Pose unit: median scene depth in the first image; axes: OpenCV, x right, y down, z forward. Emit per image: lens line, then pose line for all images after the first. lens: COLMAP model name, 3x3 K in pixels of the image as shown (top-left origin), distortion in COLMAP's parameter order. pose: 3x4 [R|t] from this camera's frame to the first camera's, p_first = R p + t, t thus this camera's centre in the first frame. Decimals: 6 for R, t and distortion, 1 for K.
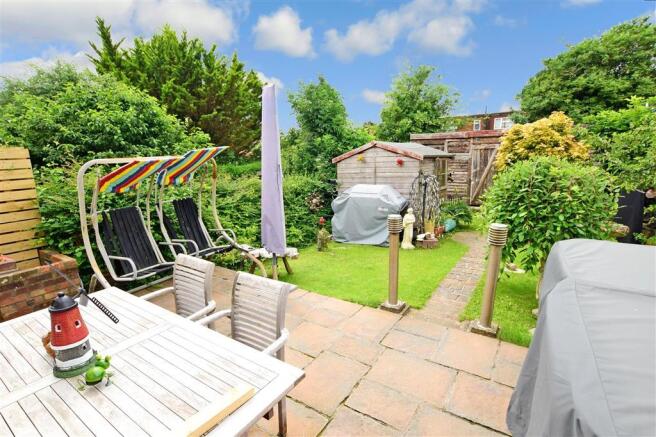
lens RADIAL K [[325.0, 0, 325.8], [0, 325.0, 220.5], [0, 0, 1]] dist [-0.022944, -0.000057]
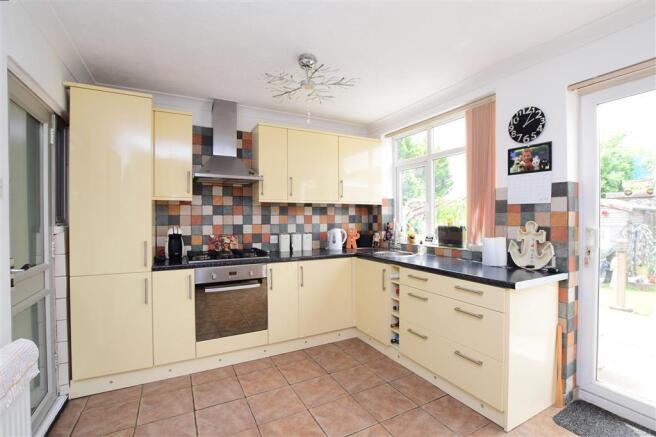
lens RADIAL K [[298.0, 0, 327.3], [0, 298.0, 220.7], [0, 0, 1]] dist [-0.029776, 0.000651]
pose [[0.887448, 0.031268, -0.459847, -0.110469], [-0.117239, 0.980194, -0.159609, 0.080094], [0.445748, 0.195556, 0.873537, -0.211827]]
